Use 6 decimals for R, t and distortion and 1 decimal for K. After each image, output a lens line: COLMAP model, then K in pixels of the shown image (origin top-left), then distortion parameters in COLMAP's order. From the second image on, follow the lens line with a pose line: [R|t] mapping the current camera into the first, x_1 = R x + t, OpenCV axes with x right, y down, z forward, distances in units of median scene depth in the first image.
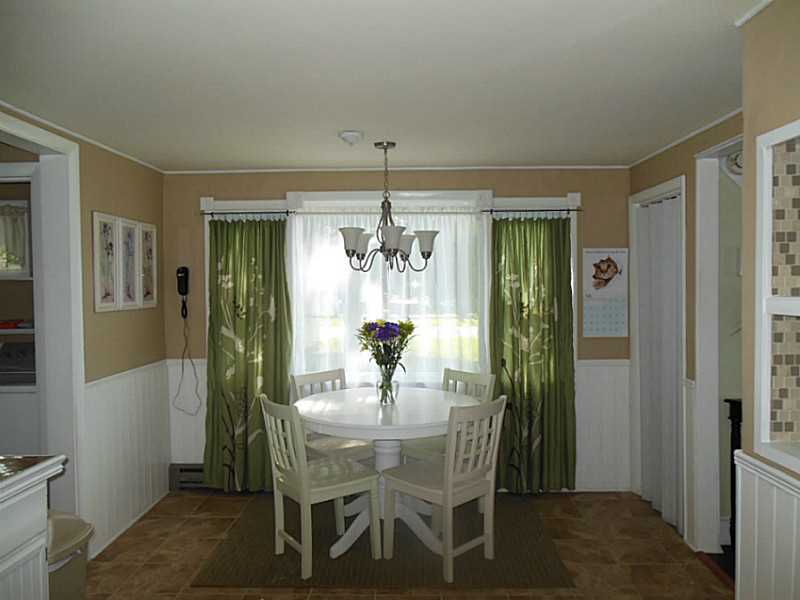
lens RADIAL K [[605.4, 0, 400.7], [0, 605.4, 297.1], [0, 0, 1]] dist [-0.077007, 0.103094]
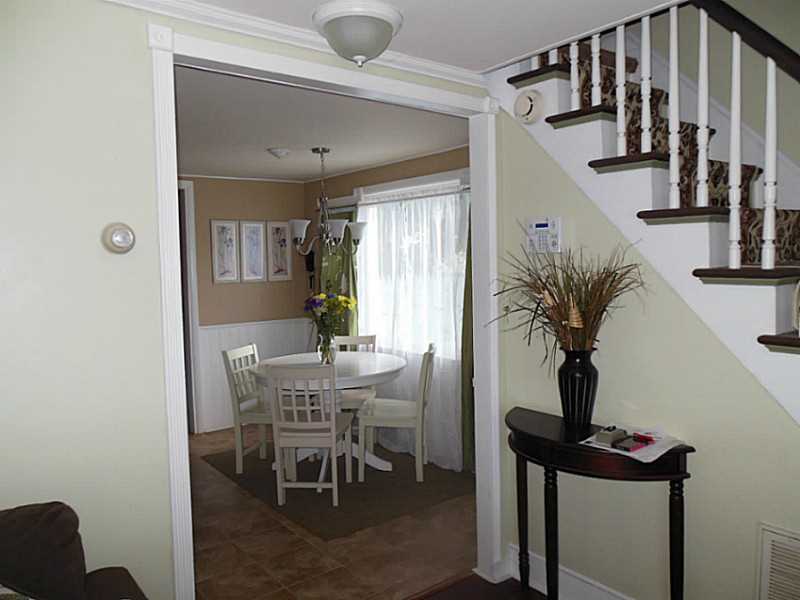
lens RADIAL K [[605.4, 0, 400.7], [0, 605.4, 297.1], [0, 0, 1]] dist [-0.077007, 0.103094]
pose [[0.631450, 0.039584, -0.774406, 0.931813], [0.002712, 0.998577, 0.053254, -0.020517], [0.775412, -0.035728, 0.630444, 0.321194]]
